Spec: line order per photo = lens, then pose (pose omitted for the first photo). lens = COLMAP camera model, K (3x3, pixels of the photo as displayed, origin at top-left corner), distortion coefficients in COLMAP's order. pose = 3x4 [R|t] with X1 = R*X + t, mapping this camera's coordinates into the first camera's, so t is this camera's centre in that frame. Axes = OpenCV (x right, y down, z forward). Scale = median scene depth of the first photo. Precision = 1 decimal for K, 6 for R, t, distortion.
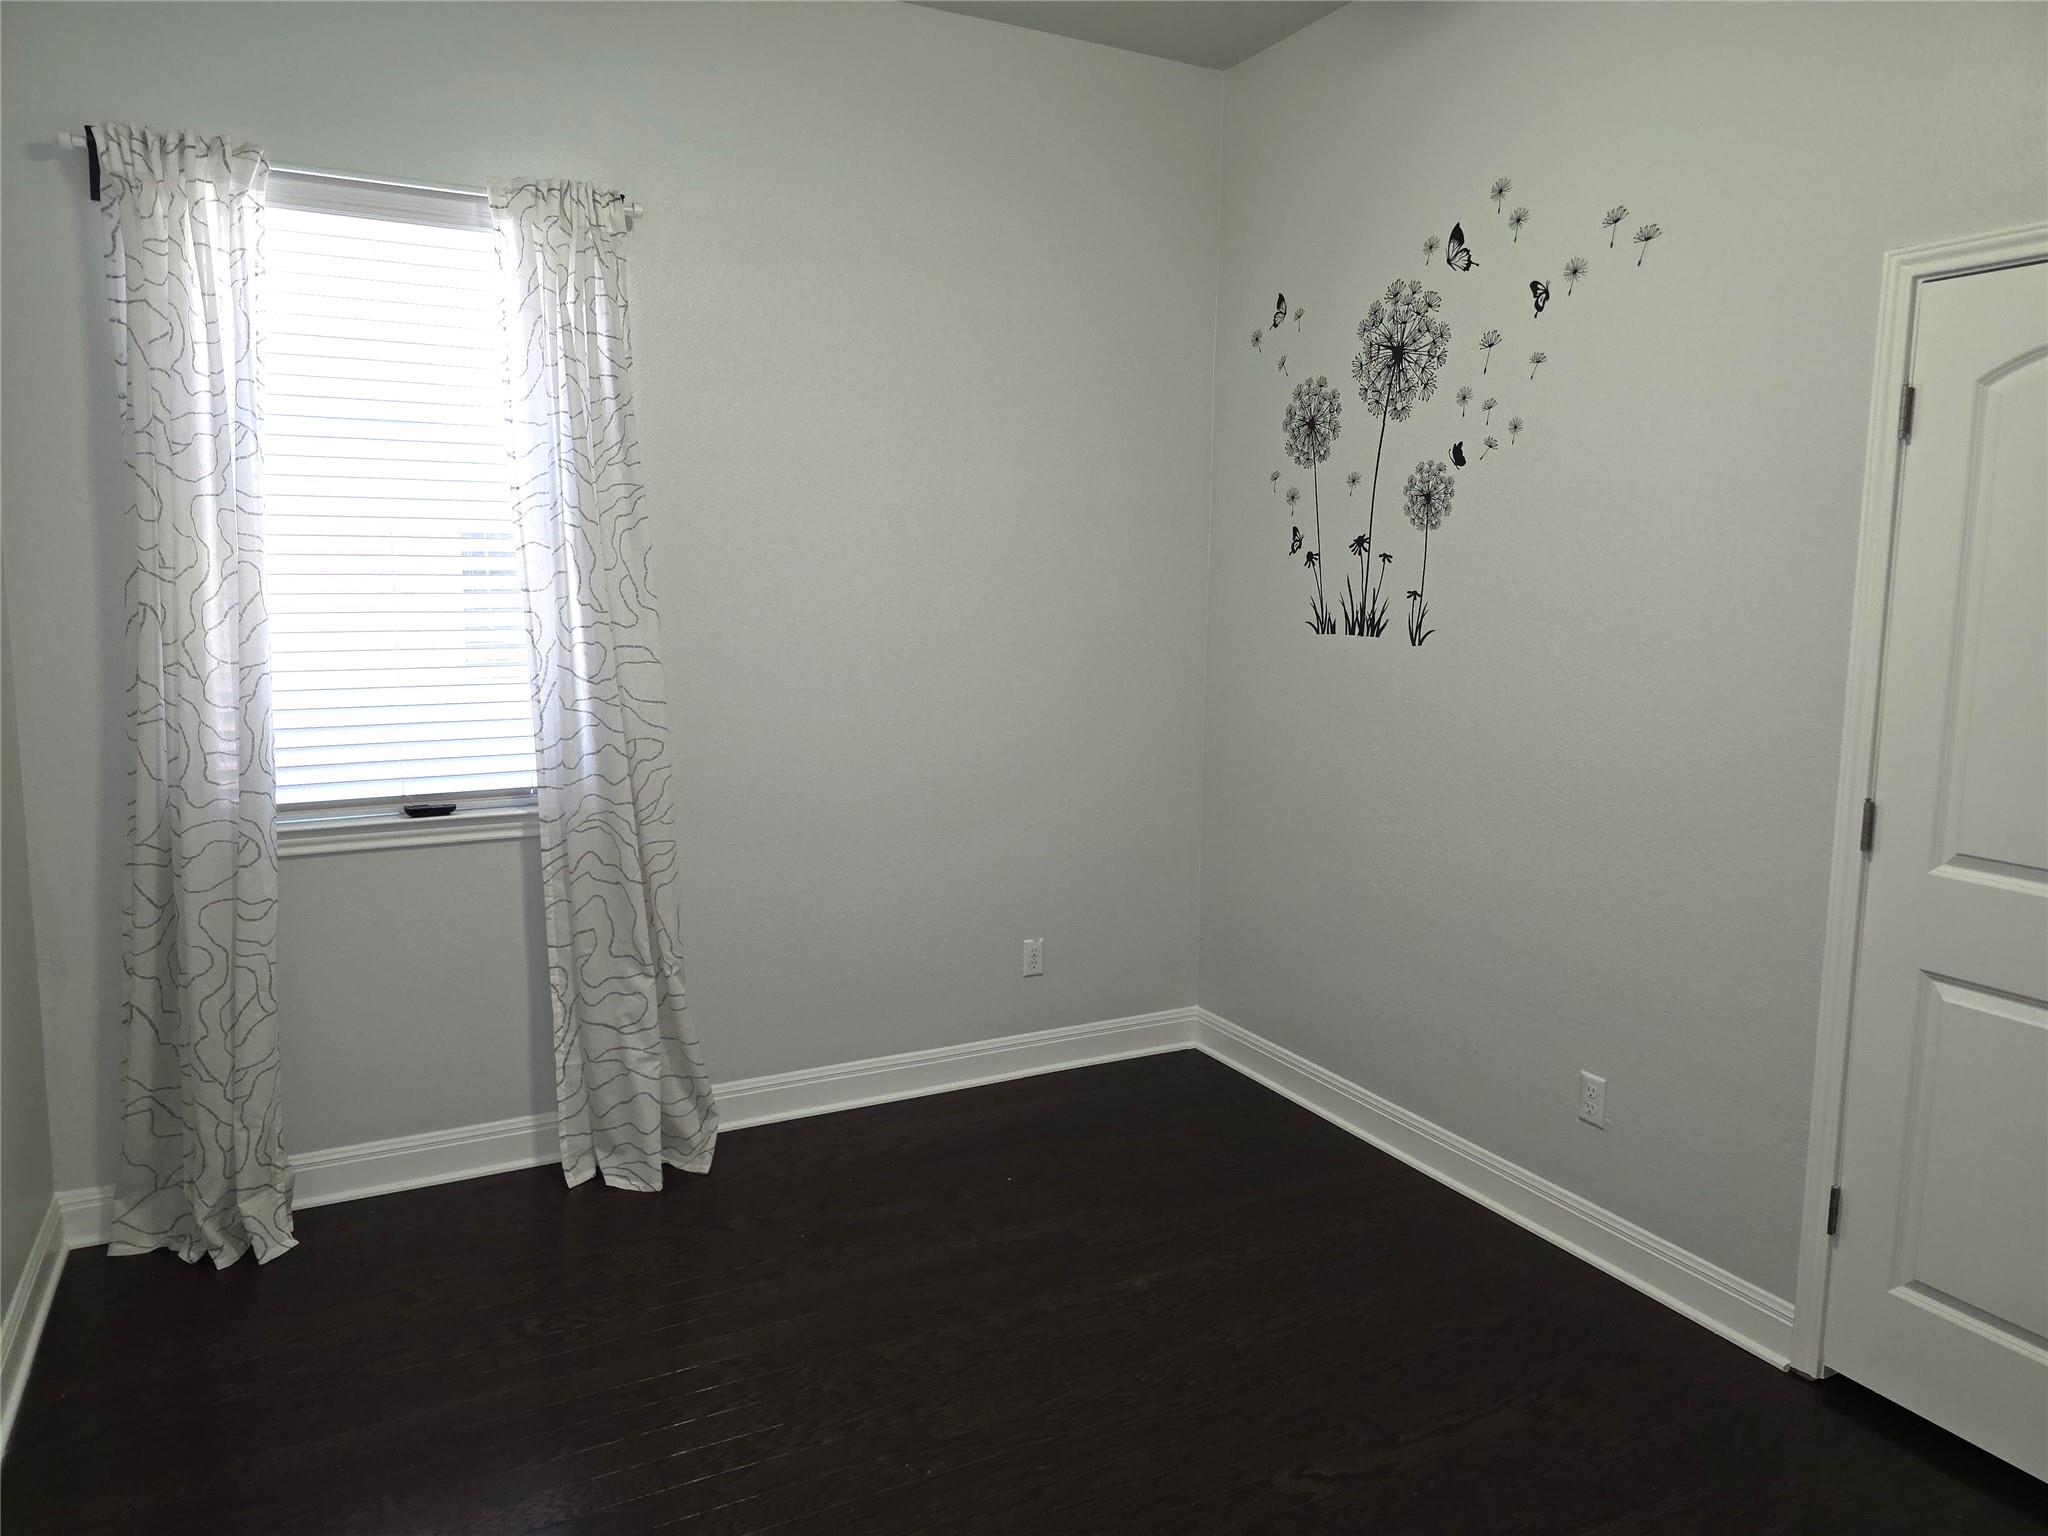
lens RADIAL K [[1385.2, 0, 1020.9], [0, 1385.2, 757.0], [0, 0, 1]] dist [0.068638, -0.050430]
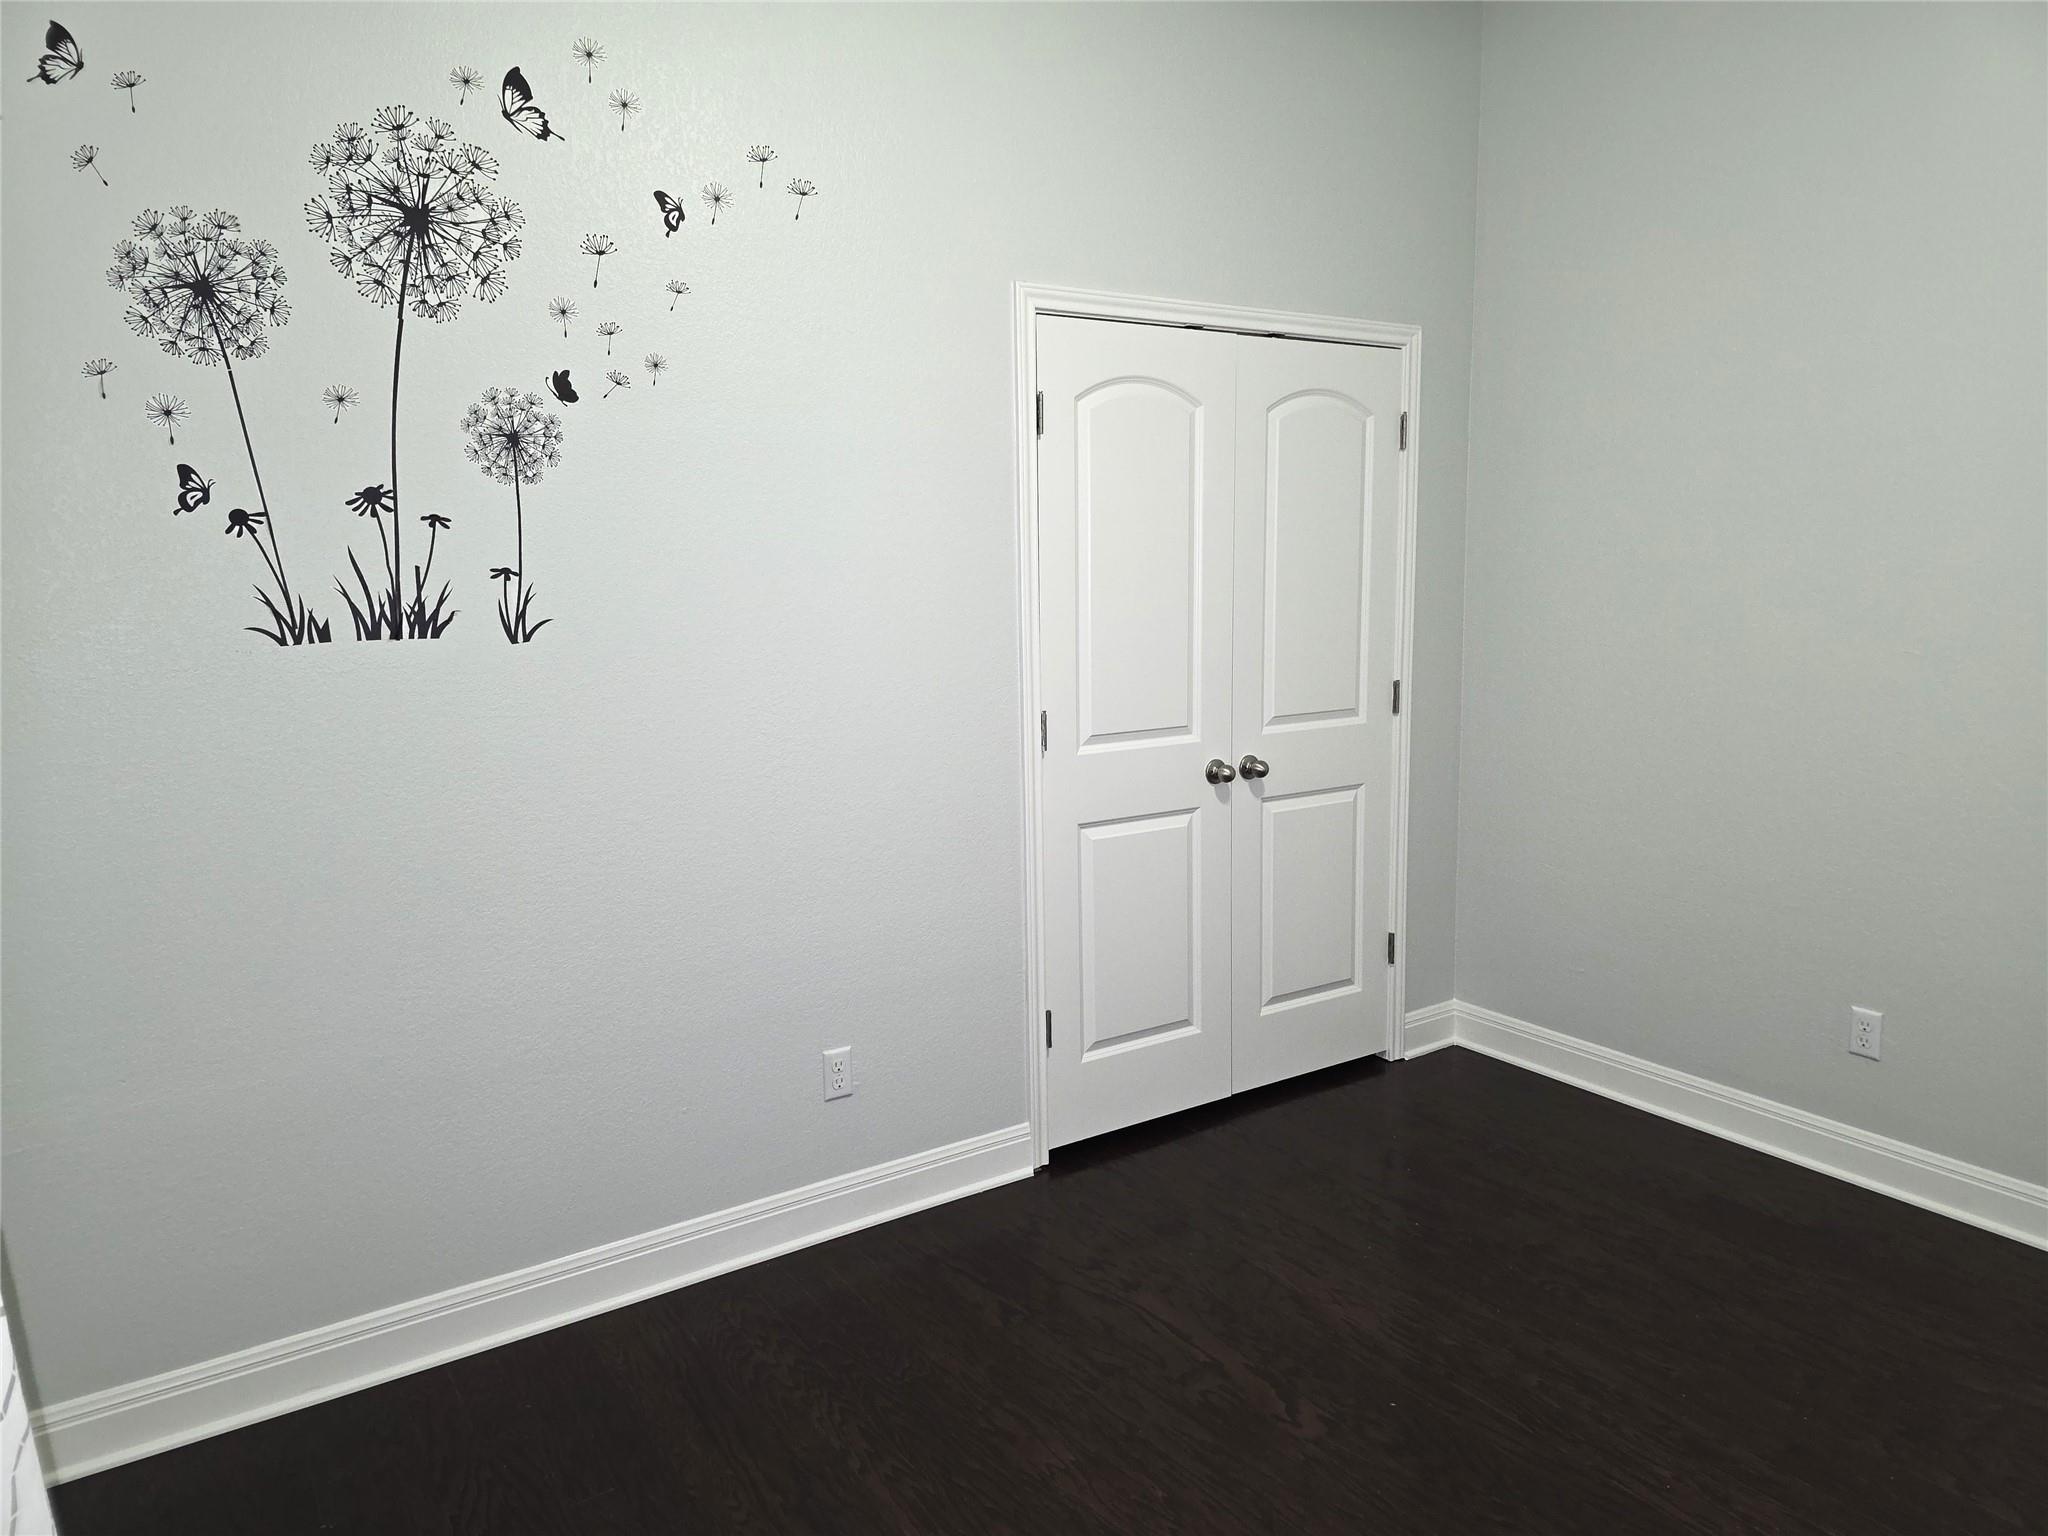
lens RADIAL K [[1385.2, 0, 1022.7], [0, 1385.2, 762.4], [0, 0, 1]] dist [0.068638, -0.050430]
pose [[-0.109119, -0.154776, 0.981905, -0.476280], [0.151657, 0.973647, 0.170328, -0.103909], [-0.982392, 0.167499, -0.082770, 0.814142]]
